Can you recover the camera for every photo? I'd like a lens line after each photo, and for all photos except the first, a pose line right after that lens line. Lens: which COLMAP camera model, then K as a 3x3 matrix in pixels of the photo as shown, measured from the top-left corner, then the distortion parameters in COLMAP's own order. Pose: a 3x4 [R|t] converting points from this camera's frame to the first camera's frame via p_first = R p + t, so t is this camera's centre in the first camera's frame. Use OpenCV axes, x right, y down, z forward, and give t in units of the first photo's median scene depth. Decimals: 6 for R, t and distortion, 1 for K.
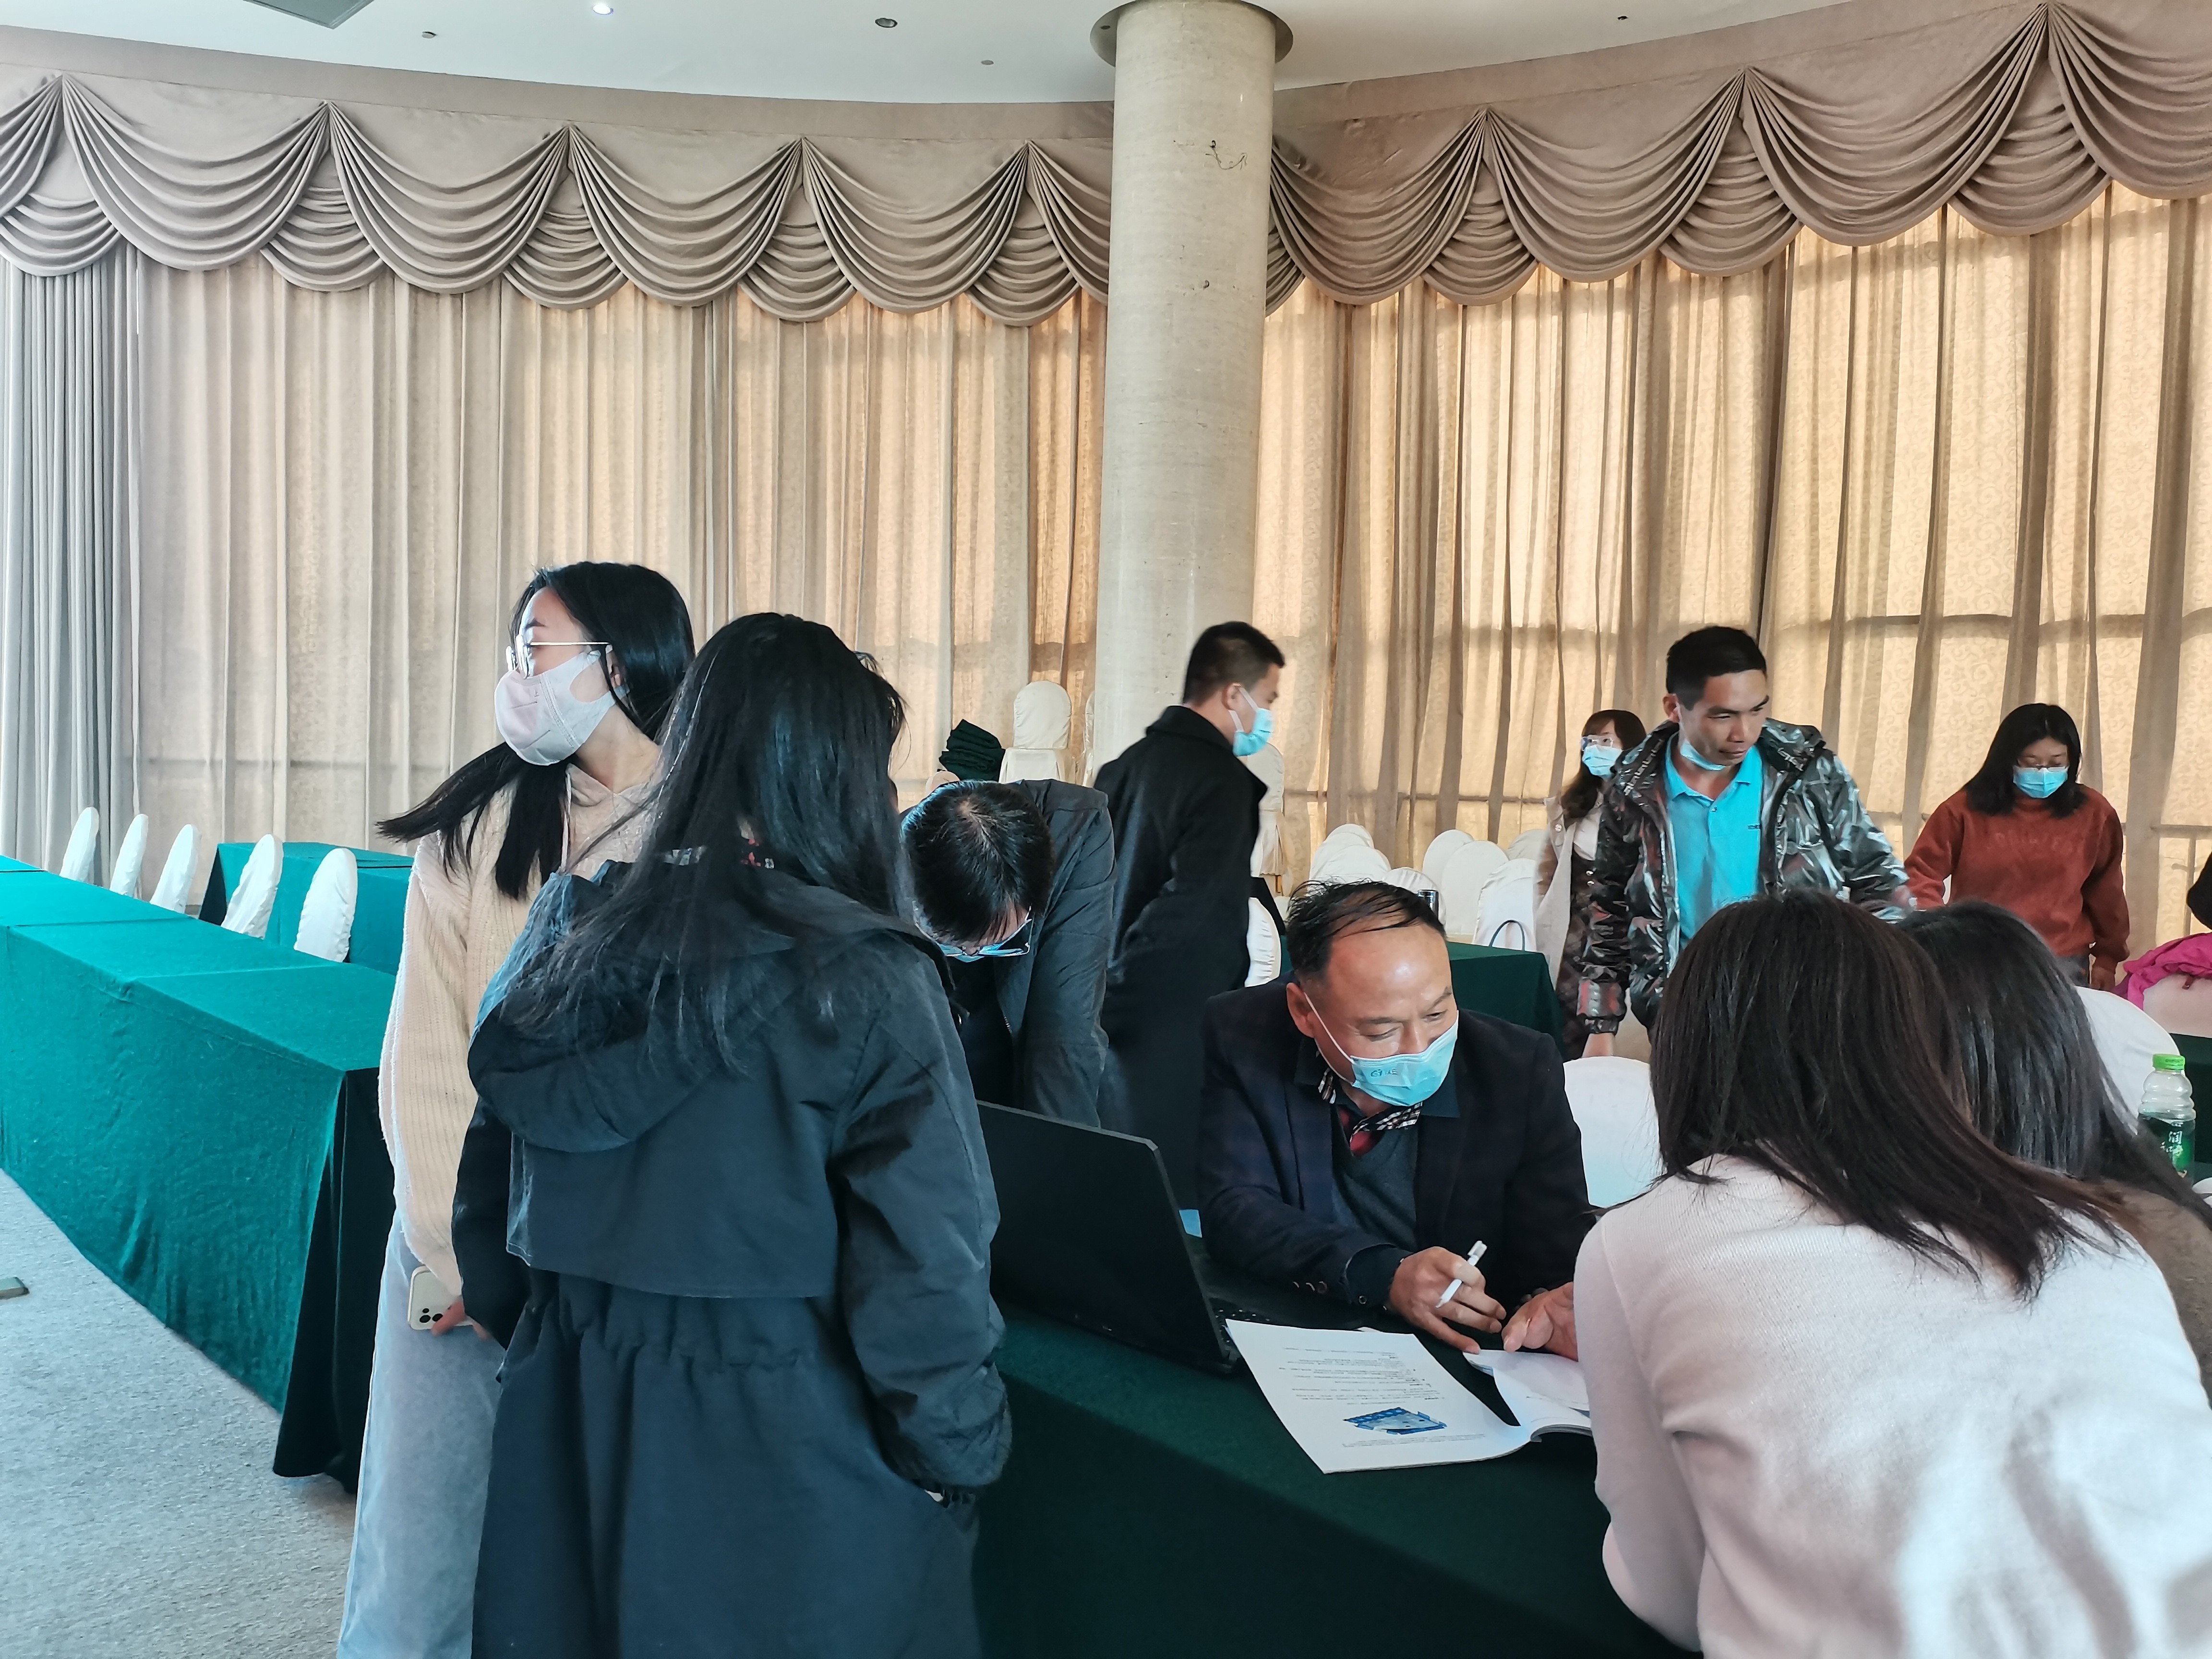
lens RADIAL K [[1667.9, 0, 1111.6], [0, 1667.9, 826.0], [0, 0, 1]] dist [0.014901, -0.006497]
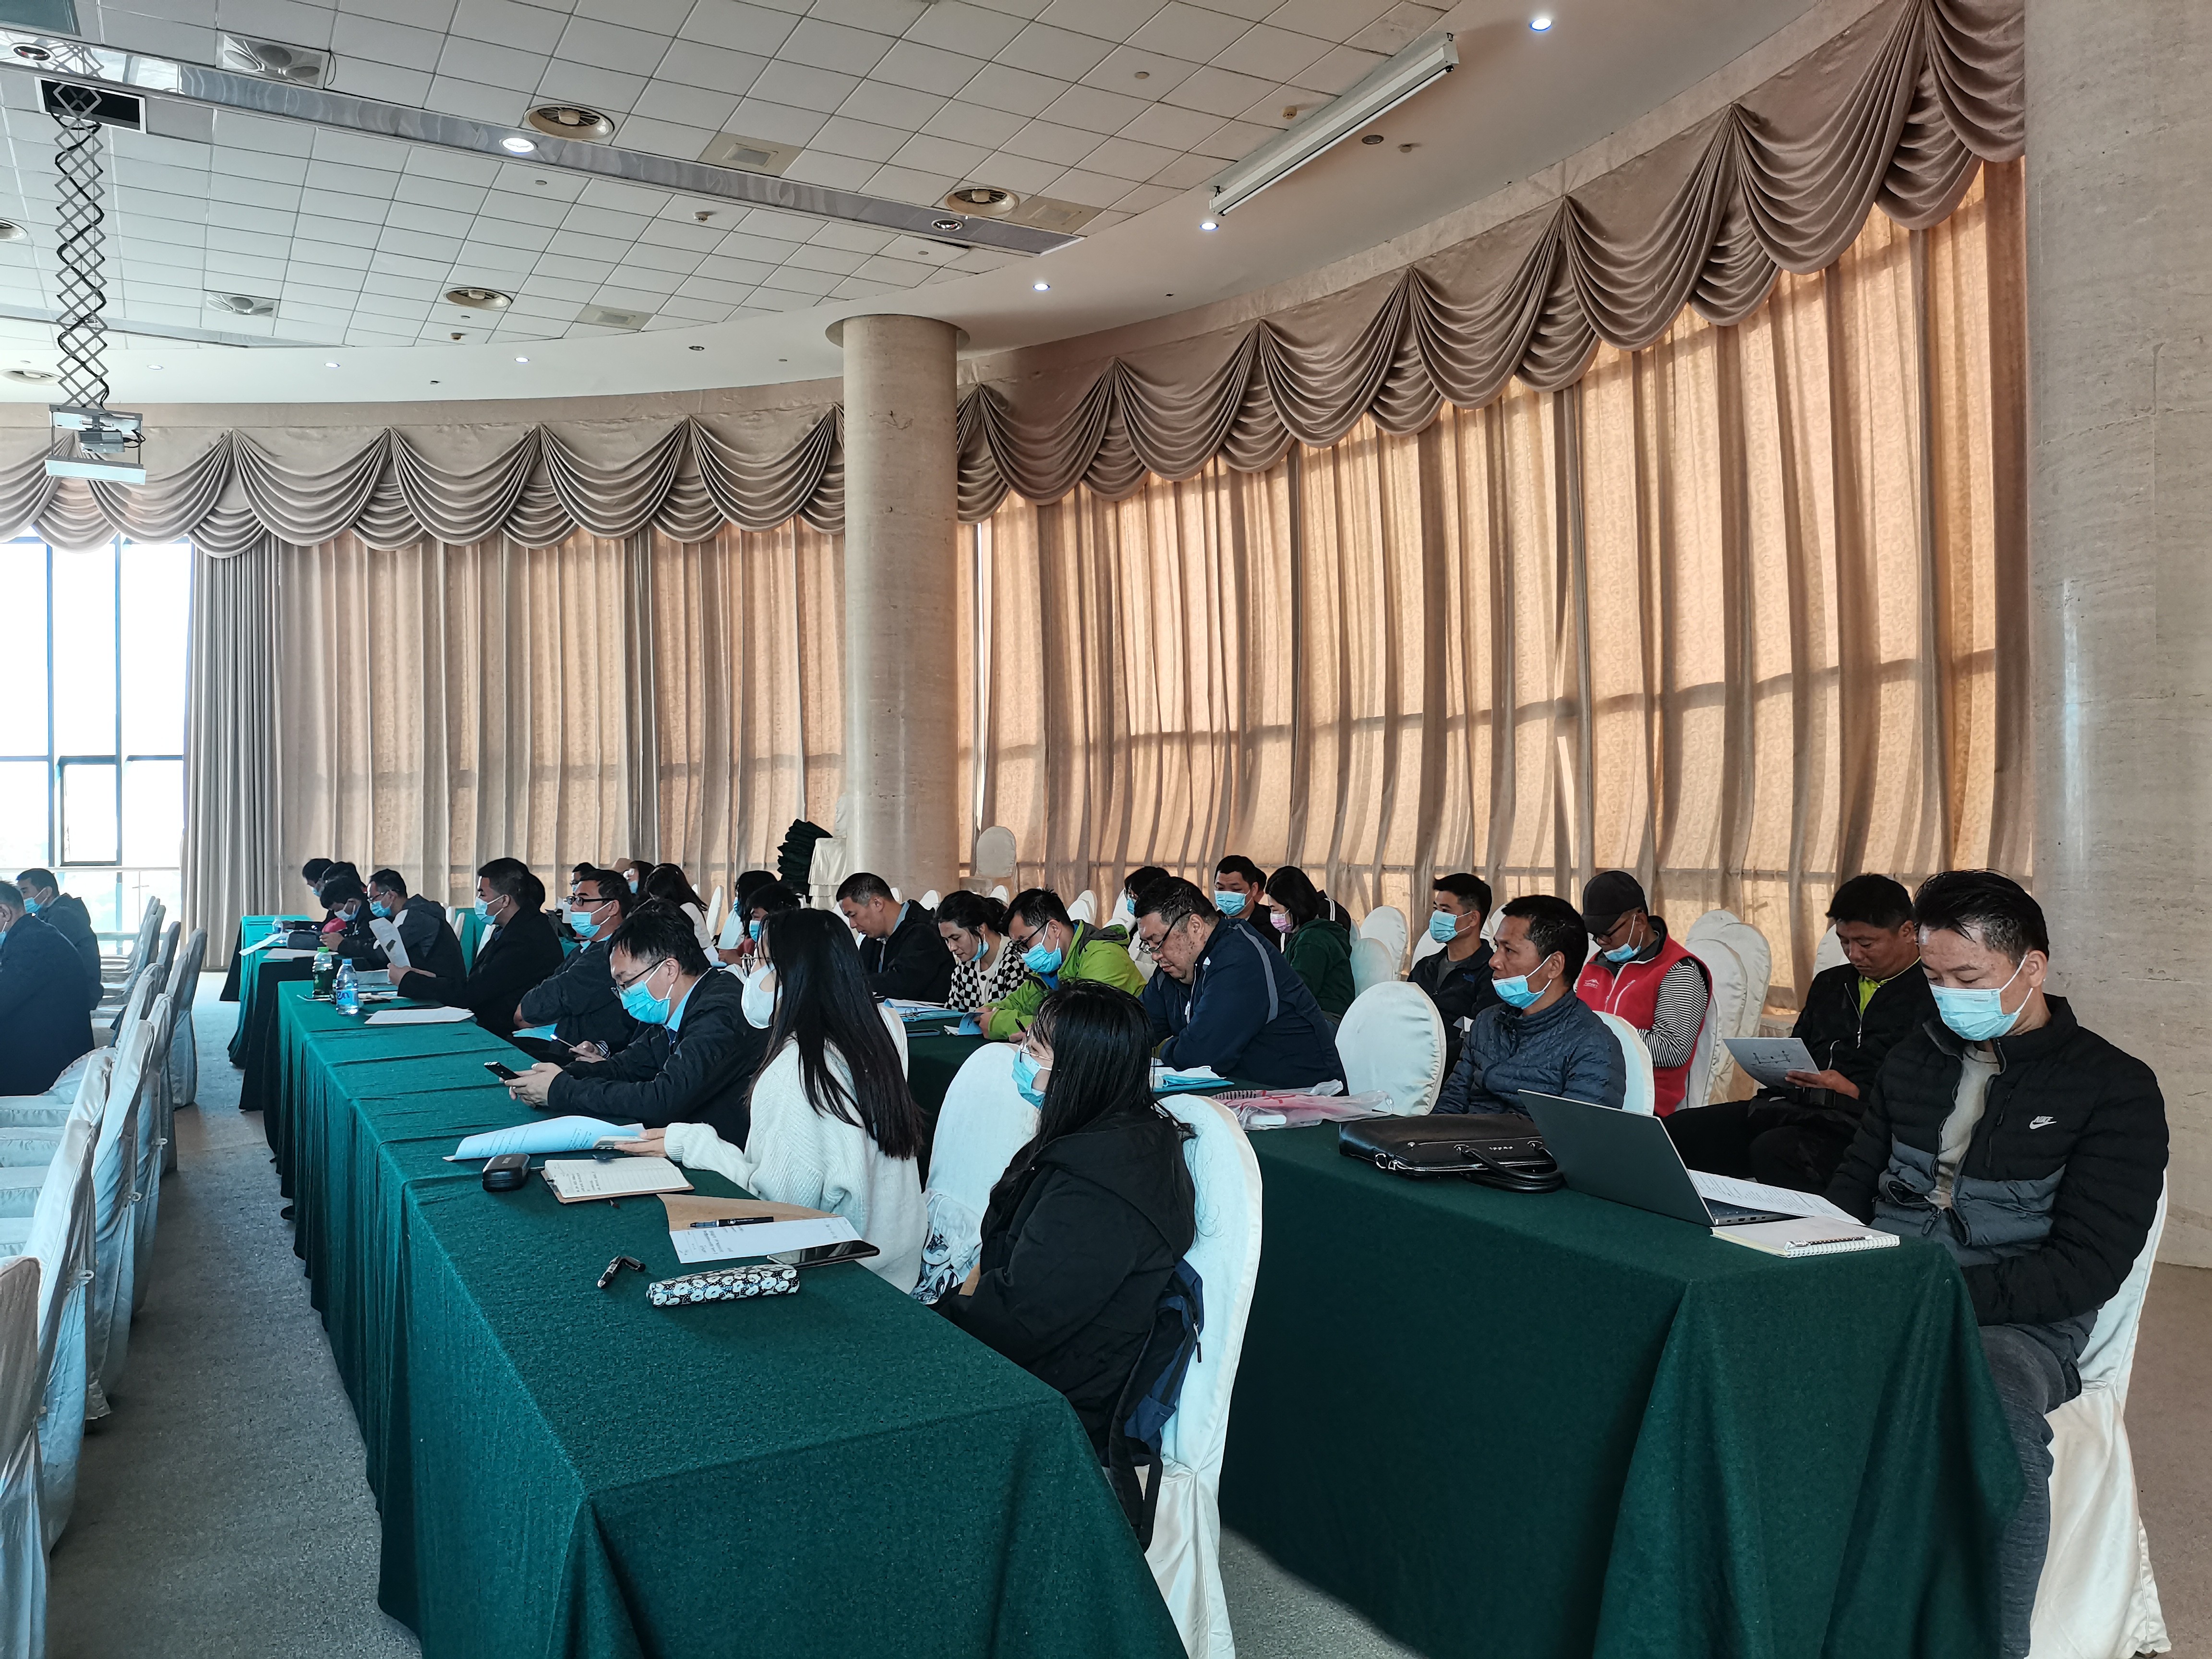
lens RADIAL K [[1667.9, 0, 1098.5], [0, 1667.9, 827.6], [0, 0, 1]] dist [0.014901, -0.006497]
pose [[0.970945, -0.037524, -0.236341, 0.491330], [0.024421, 0.998011, -0.058126, 0.030419], [0.238052, 0.050666, 0.969930, -0.289914]]
